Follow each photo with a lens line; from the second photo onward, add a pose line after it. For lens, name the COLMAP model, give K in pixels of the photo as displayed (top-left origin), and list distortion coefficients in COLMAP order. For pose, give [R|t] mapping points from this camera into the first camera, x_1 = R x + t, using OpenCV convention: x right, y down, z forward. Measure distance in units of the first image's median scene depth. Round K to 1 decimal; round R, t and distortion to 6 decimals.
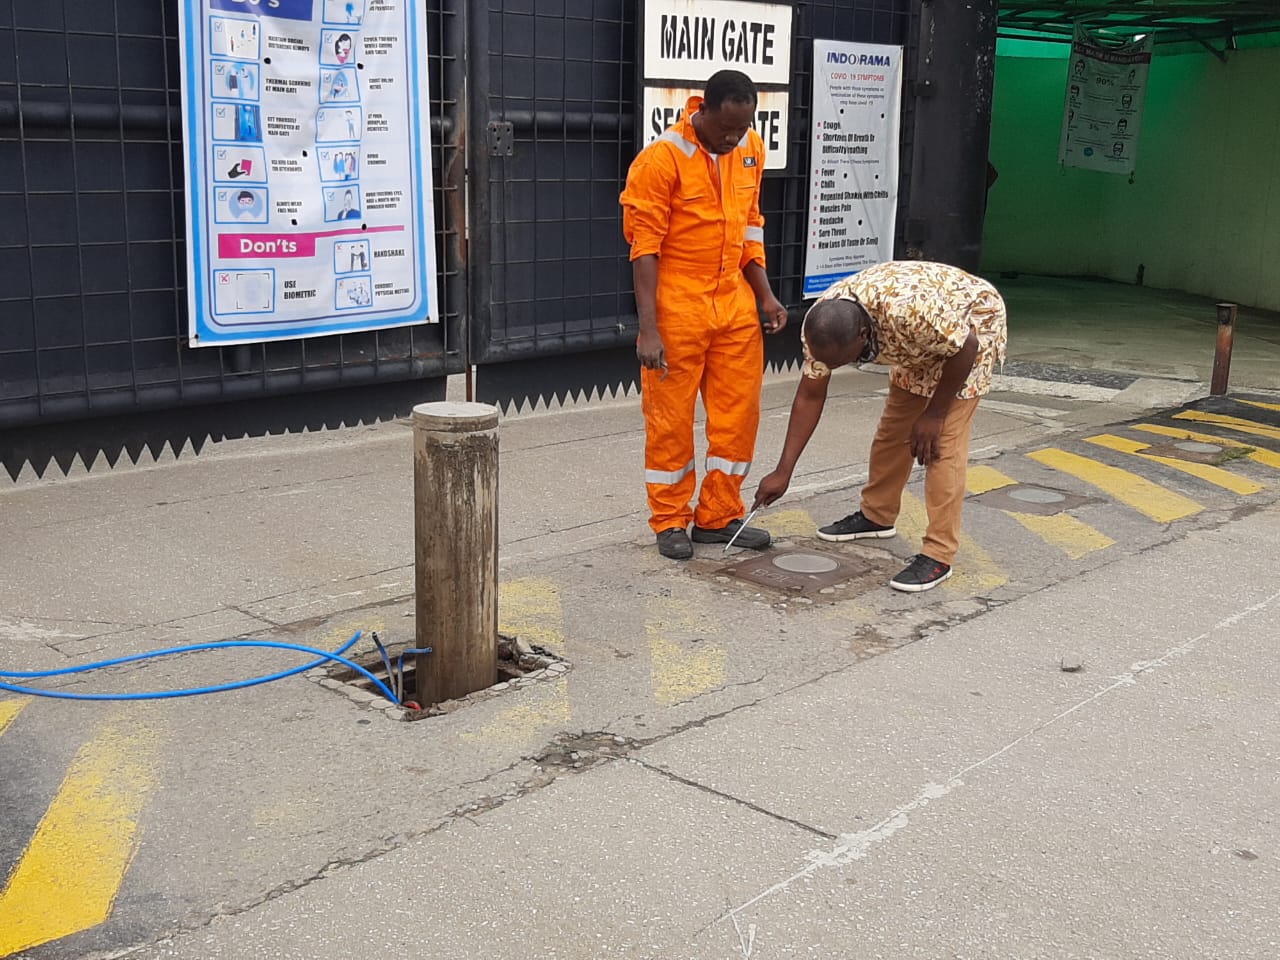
lens RADIAL K [[1408.4, 0, 640.0], [0, 1408.4, 480.0], [0, 0, 1]] dist [0.124335, -0.346697]
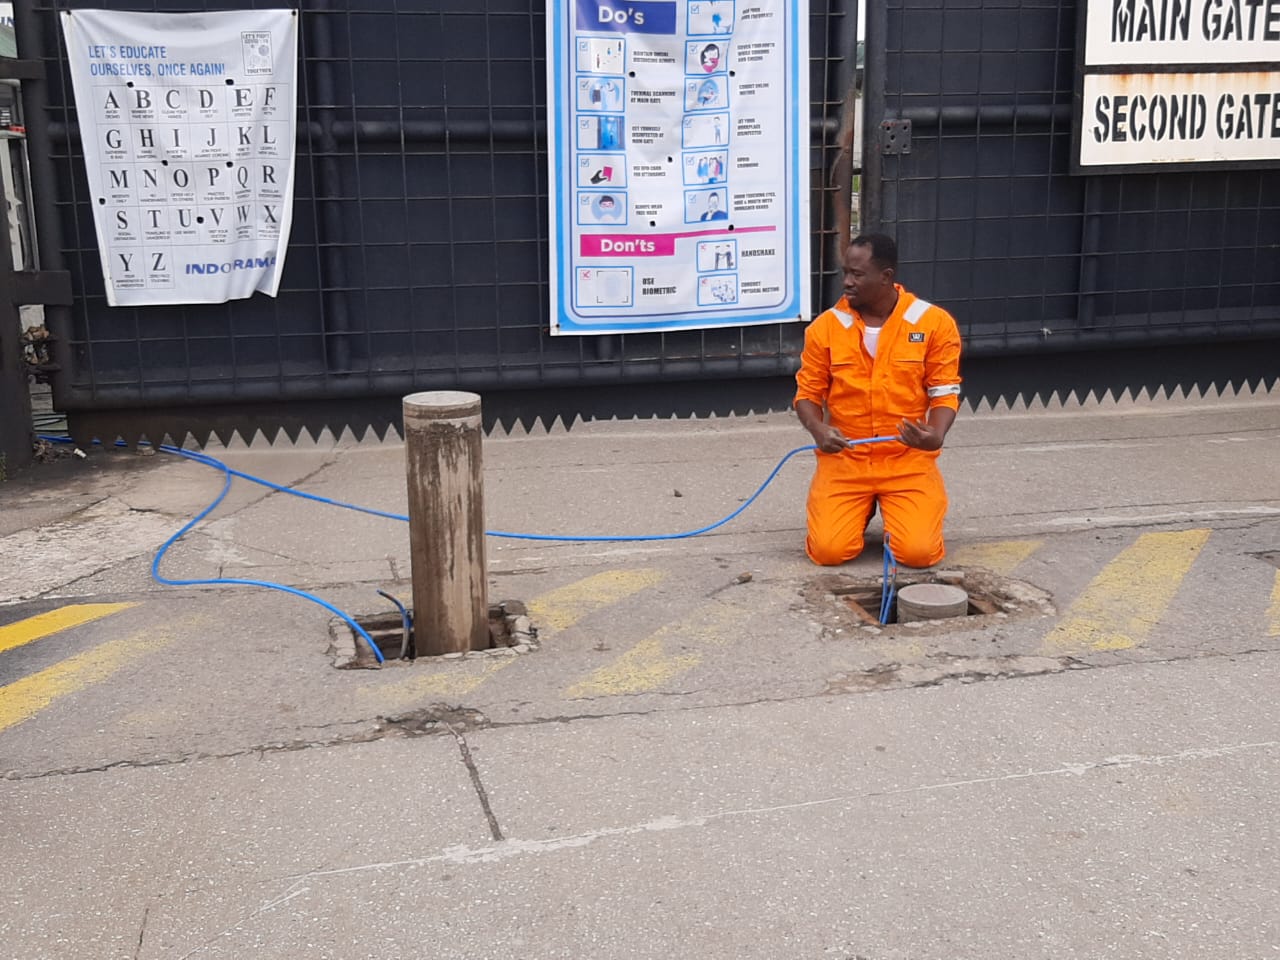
lens RADIAL K [[1408.4, 0, 640.0], [0, 1408.4, 480.0], [0, 0, 1]] dist [0.124335, -0.346697]
pose [[0.852841, 0.096340, -0.513206, 0.321310], [-0.093963, 0.995104, 0.030657, -0.019777], [0.513646, 0.022077, 0.857718, 0.078894]]
